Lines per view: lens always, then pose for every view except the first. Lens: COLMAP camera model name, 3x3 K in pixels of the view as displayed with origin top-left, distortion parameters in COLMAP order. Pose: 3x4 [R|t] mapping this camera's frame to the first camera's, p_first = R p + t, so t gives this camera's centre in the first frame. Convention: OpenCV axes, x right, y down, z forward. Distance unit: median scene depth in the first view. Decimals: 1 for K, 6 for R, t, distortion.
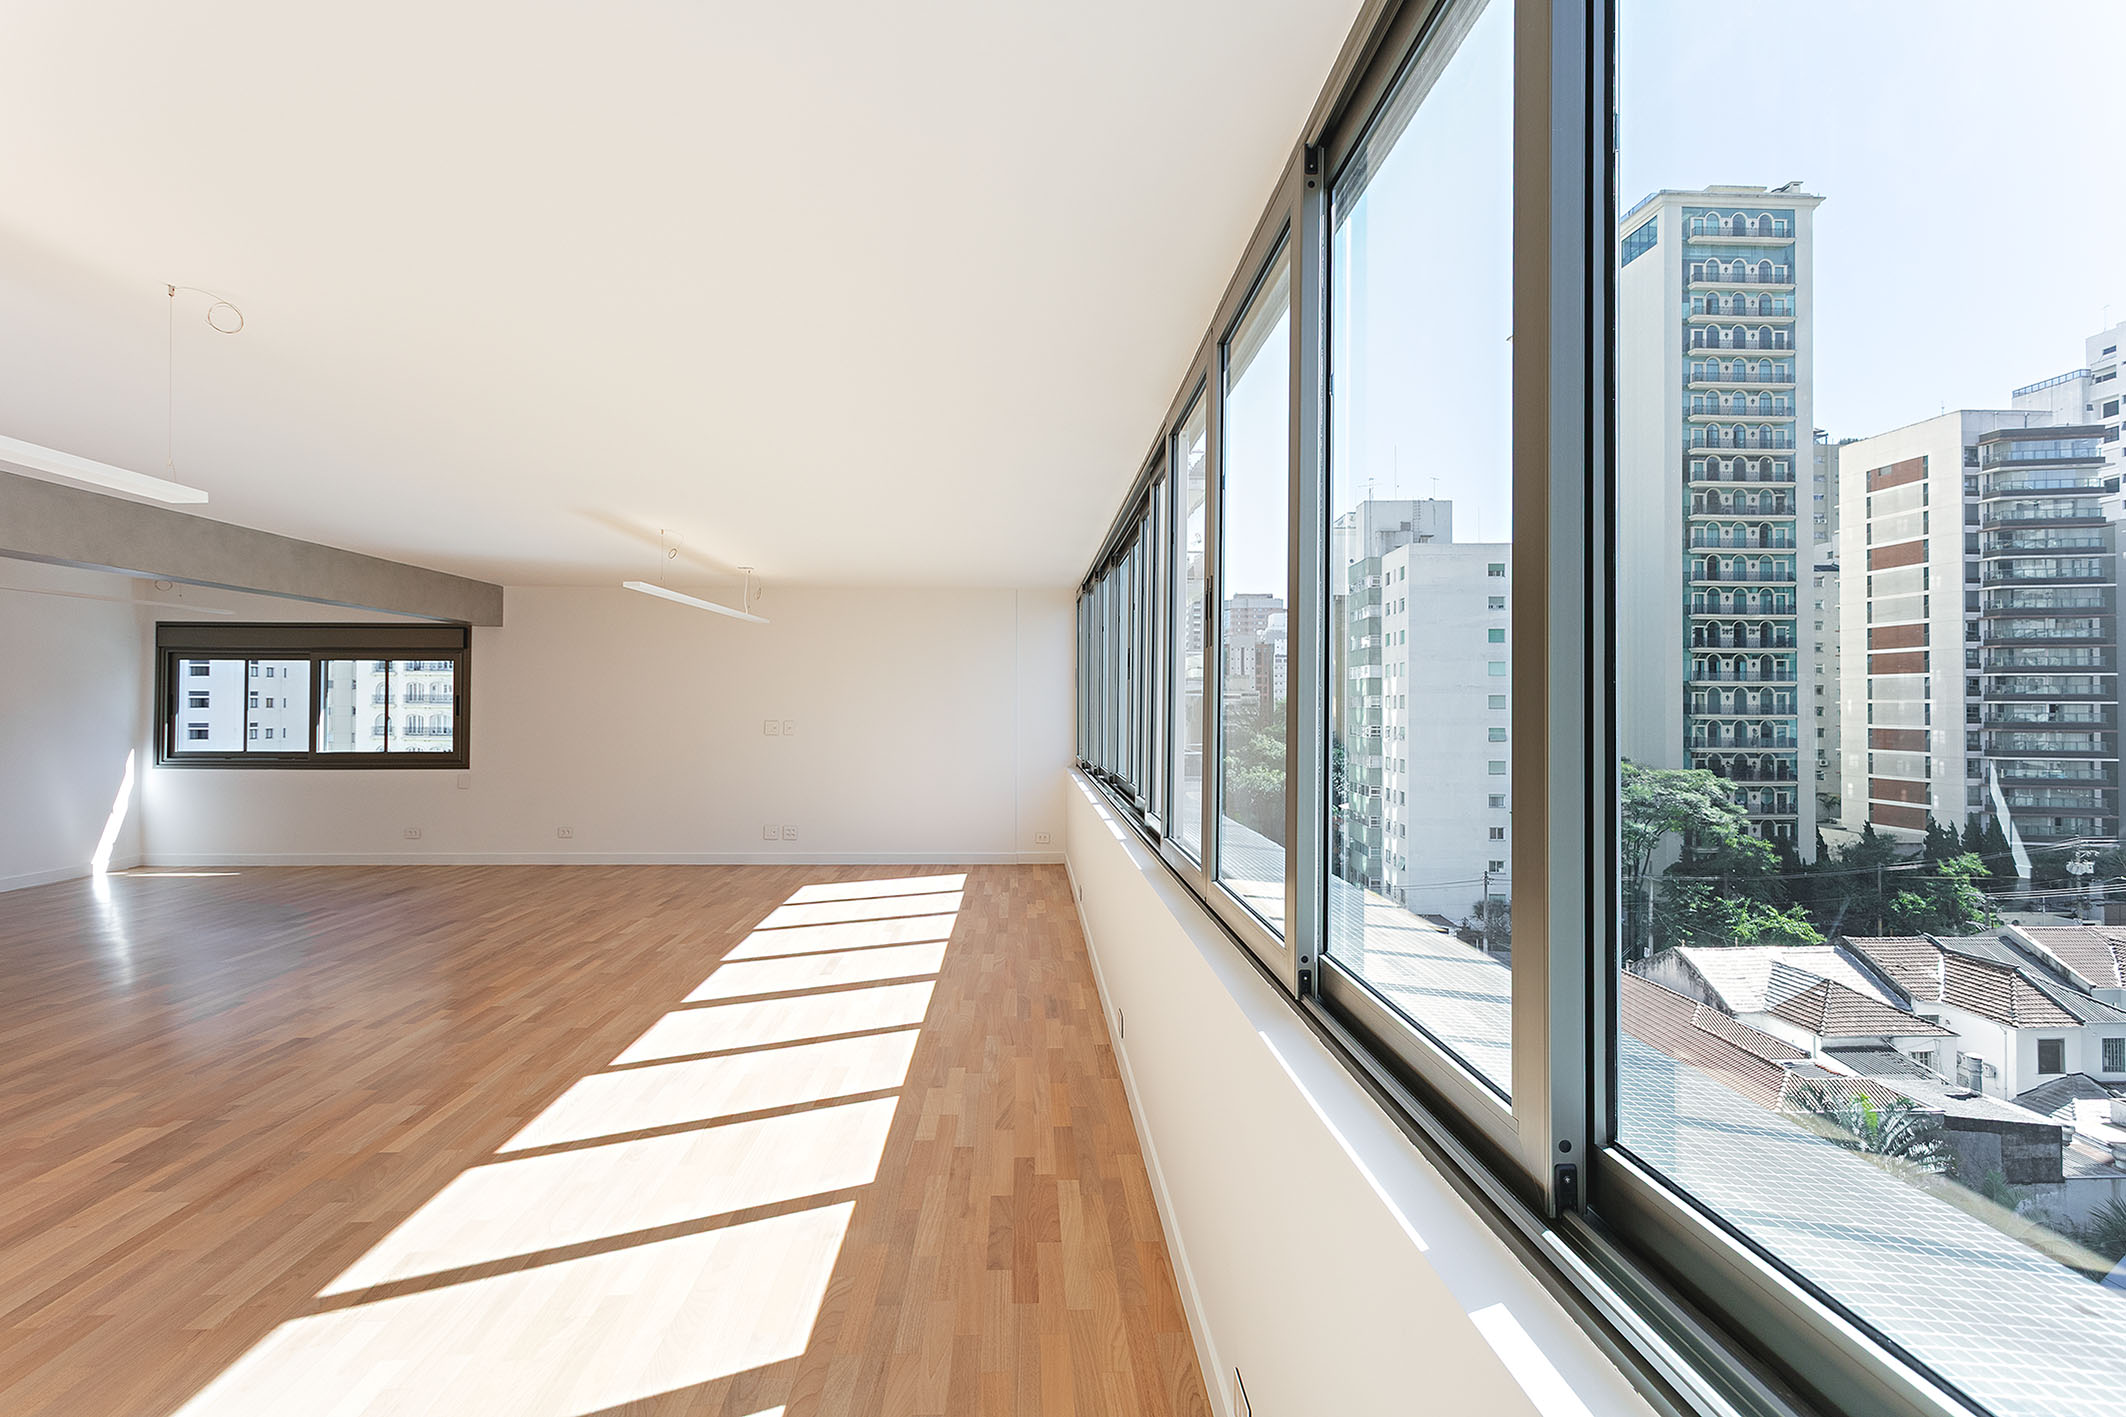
lens RADIAL K [[1013.0, 0, 1051.0], [0, 1013.0, 694.1], [0, 0, 1]] dist [0.004051, 0.002688]
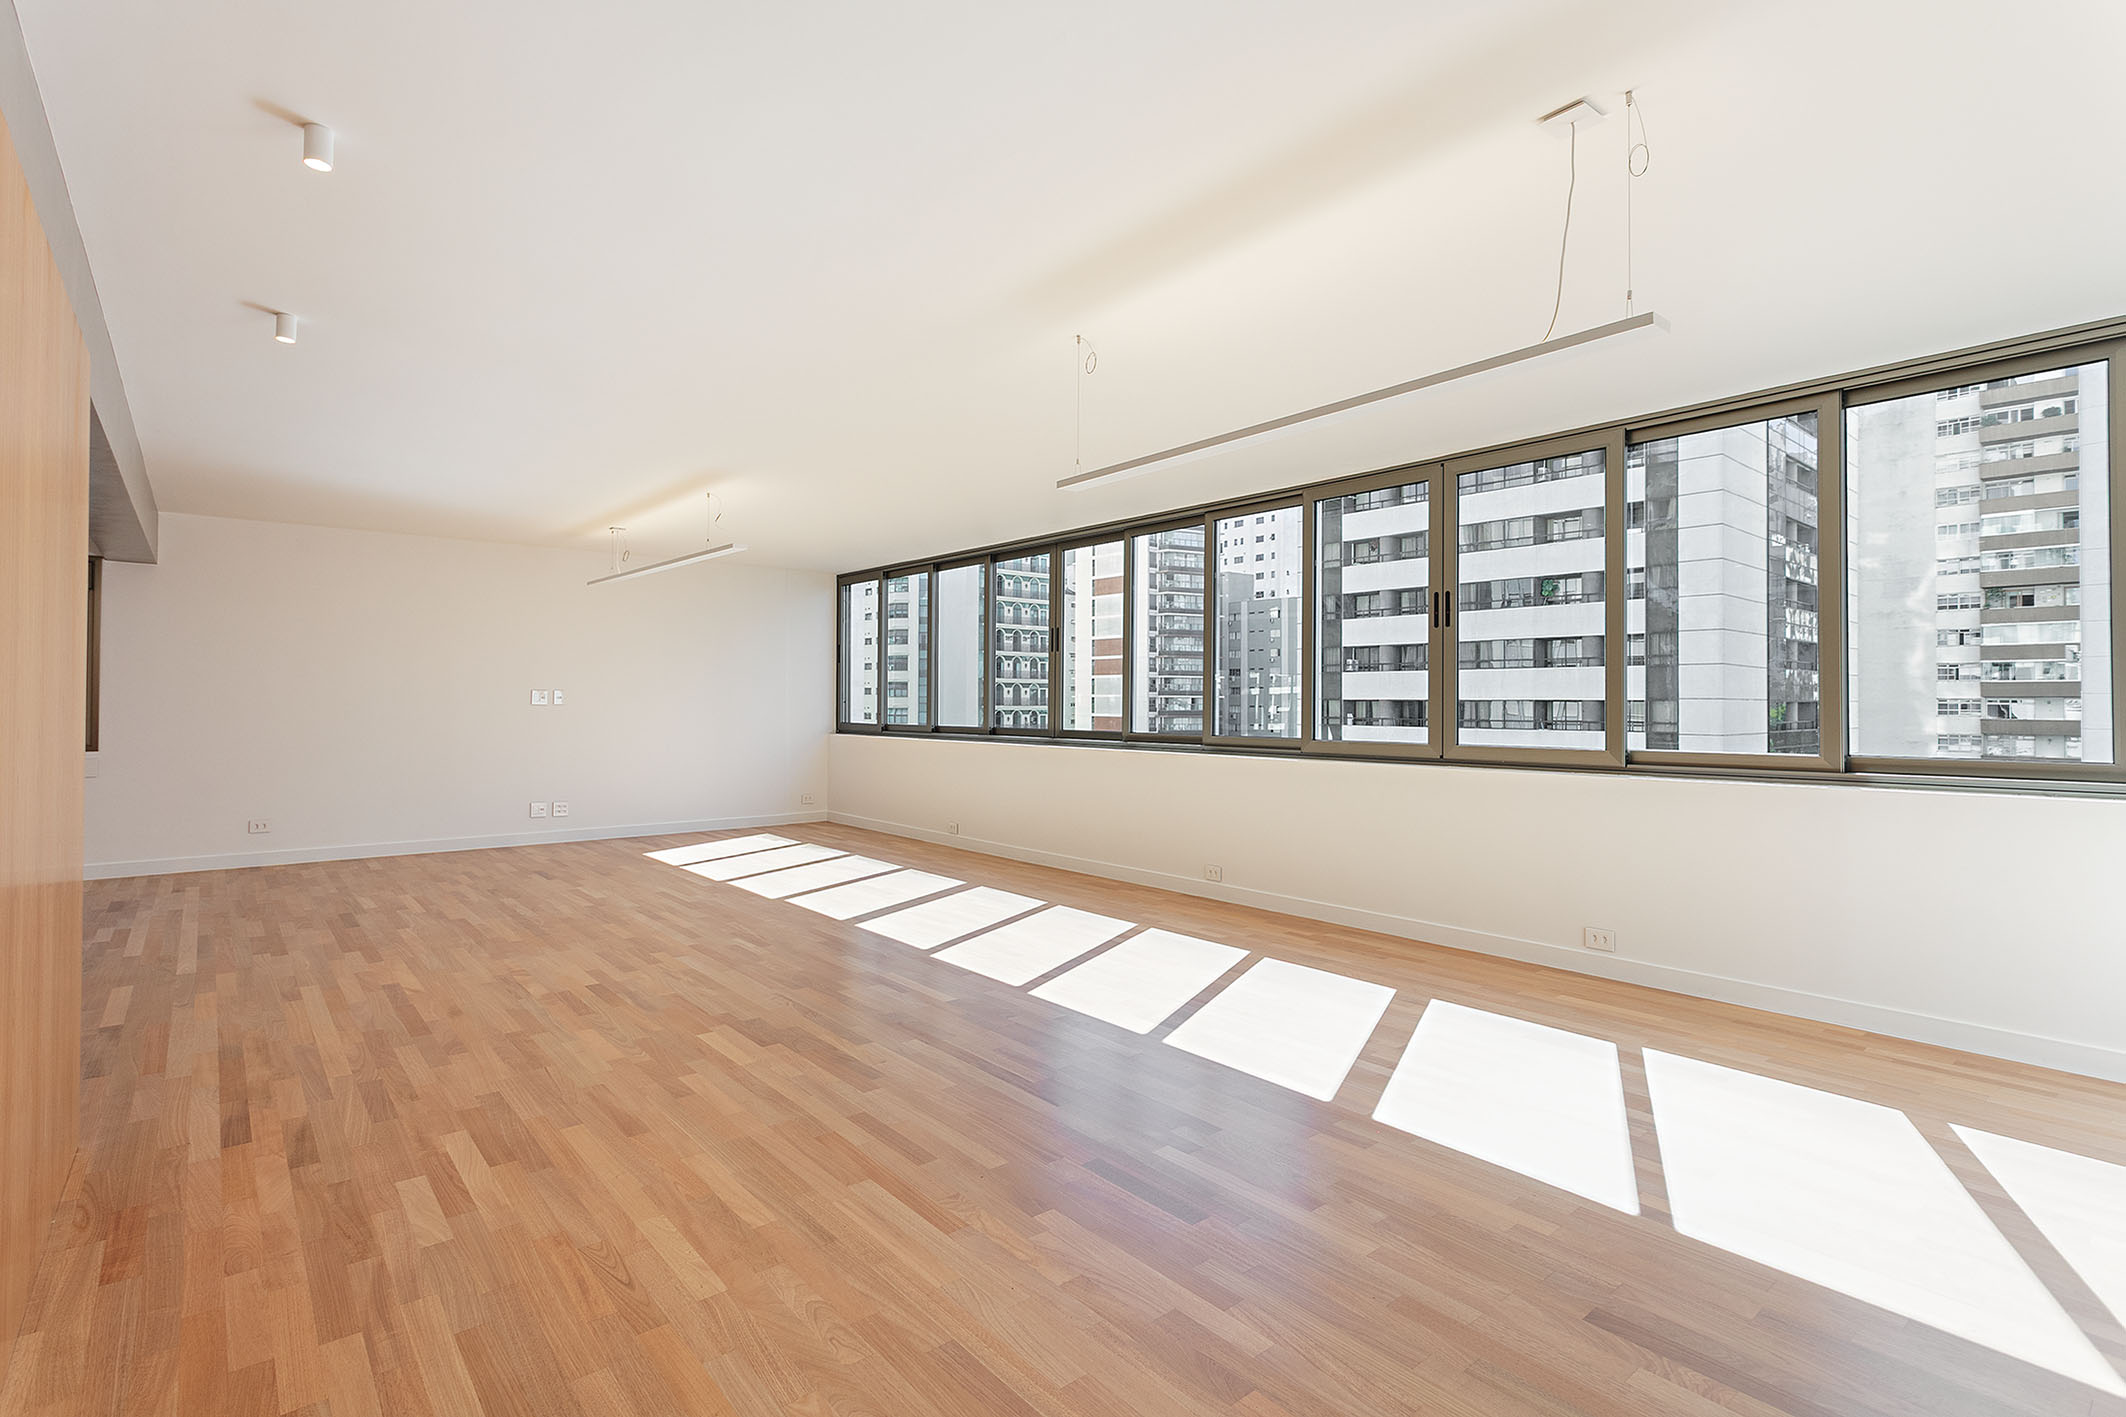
lens RADIAL K [[1013.0, 0, 1053.6], [0, 1013.0, 706.2], [0, 0, 1]] dist [0.004051, 0.002688]
pose [[0.788694, -0.002789, 0.614780, -0.614772], [-0.007915, 0.999861, 0.014690, 0.031598], [-0.614735, -0.016452, 0.788562, -0.027964]]
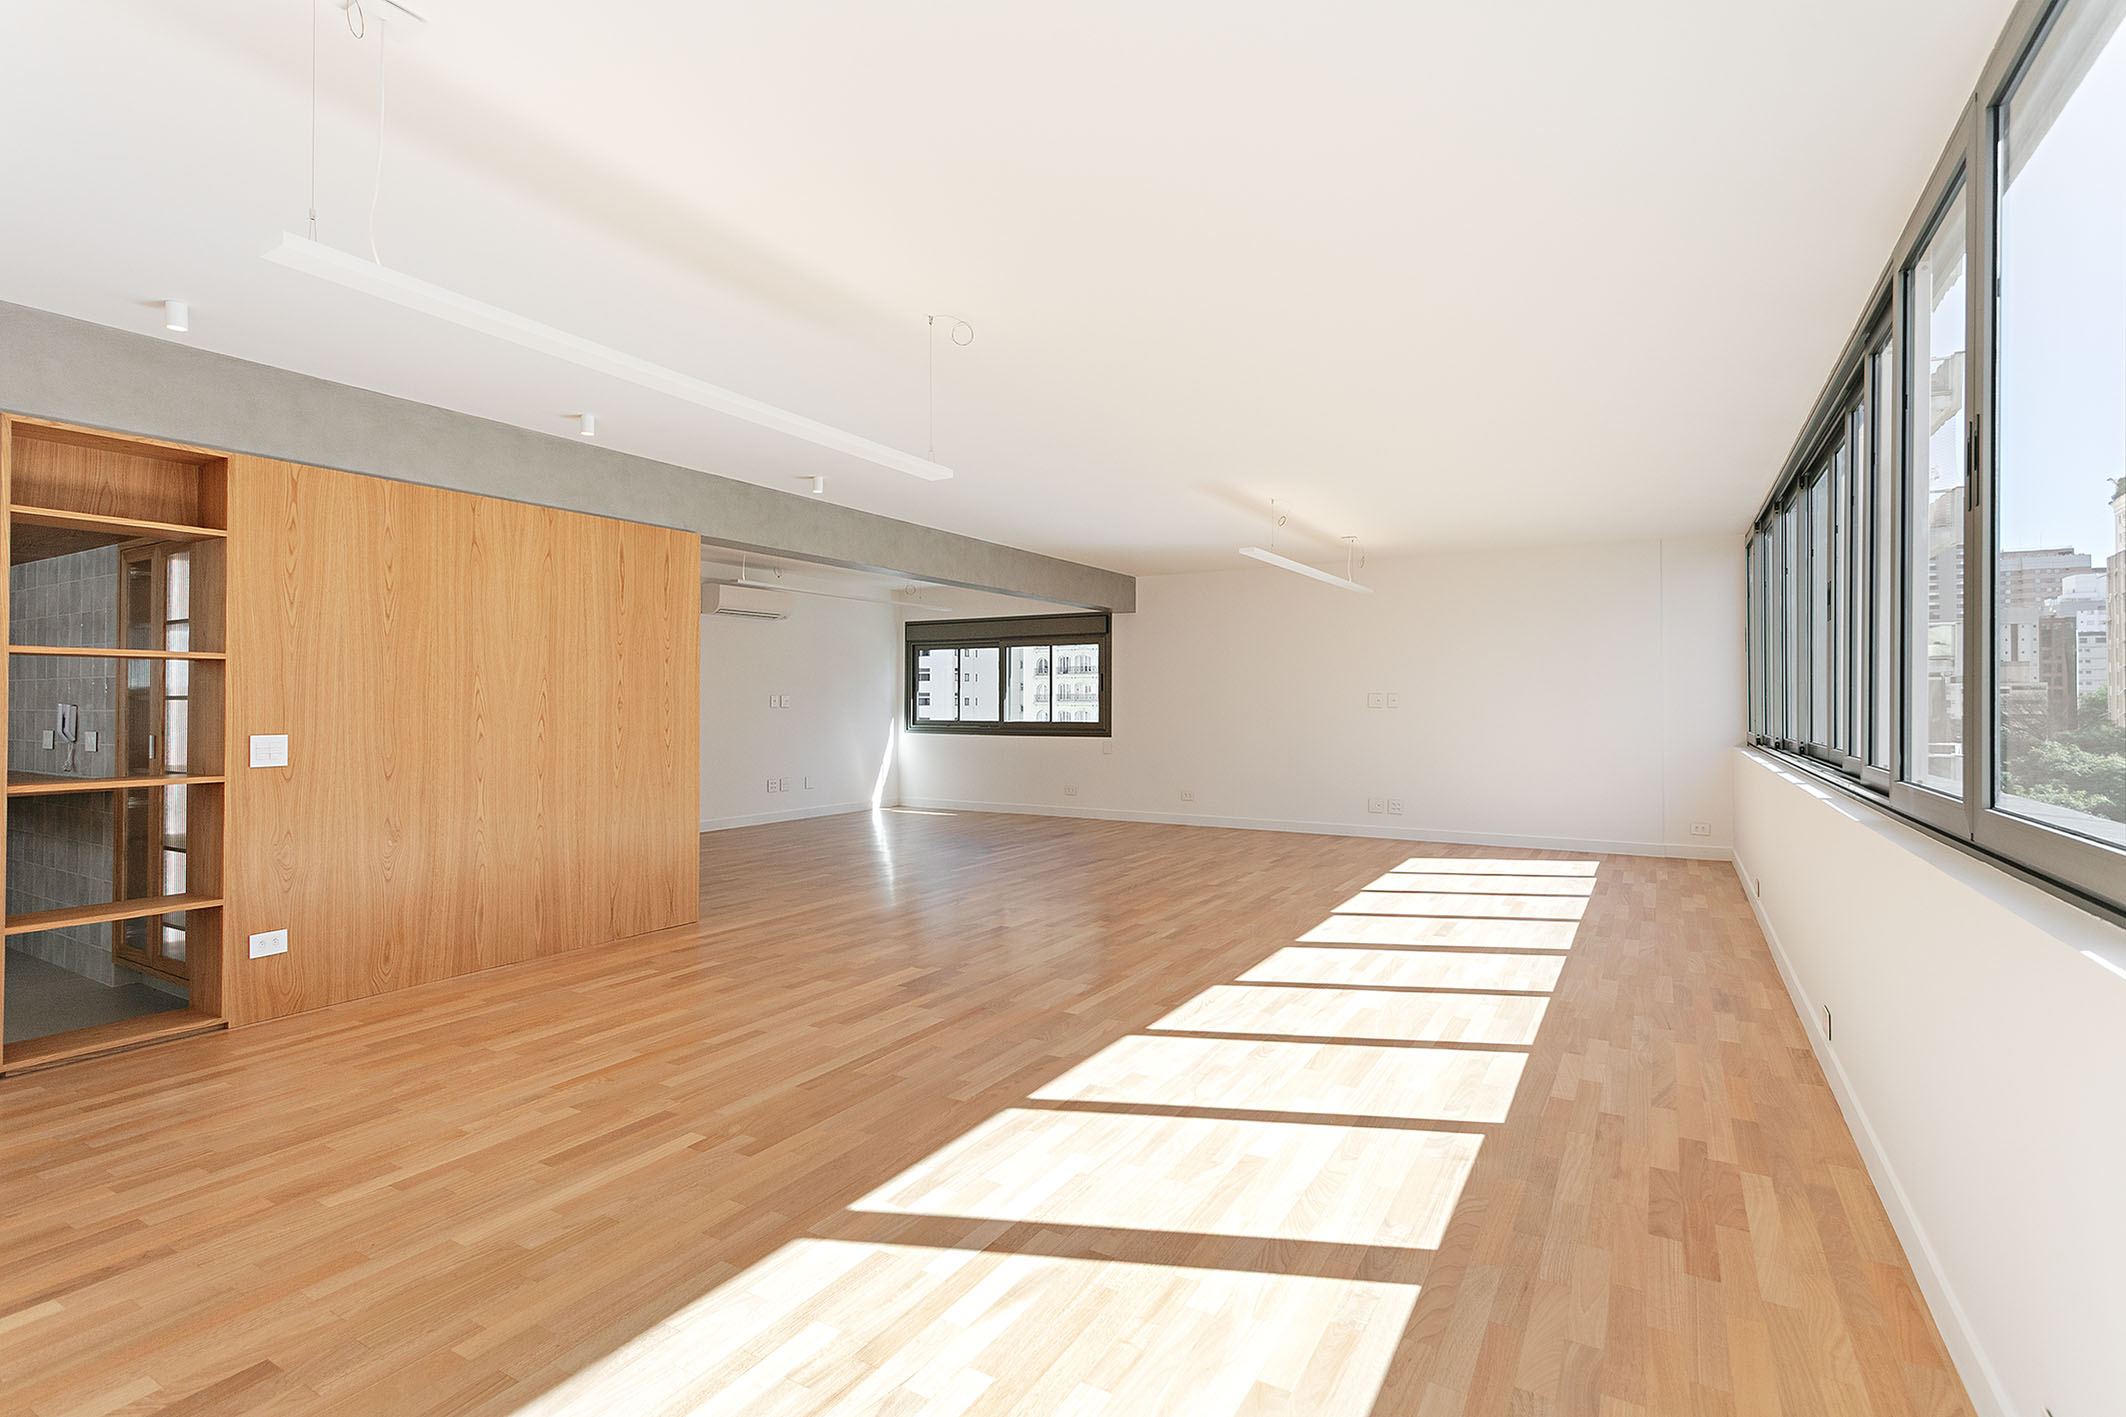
lens RADIAL K [[1013.0, 0, 1053.4], [0, 1013.0, 692.9], [0, 0, 1]] dist [0.004051, 0.002688]
pose [[0.842091, -0.009080, -0.539259, -0.006667], [0.008666, 0.999957, -0.003304, 0.034595], [0.539266, -0.001891, 0.842133, -0.010996]]
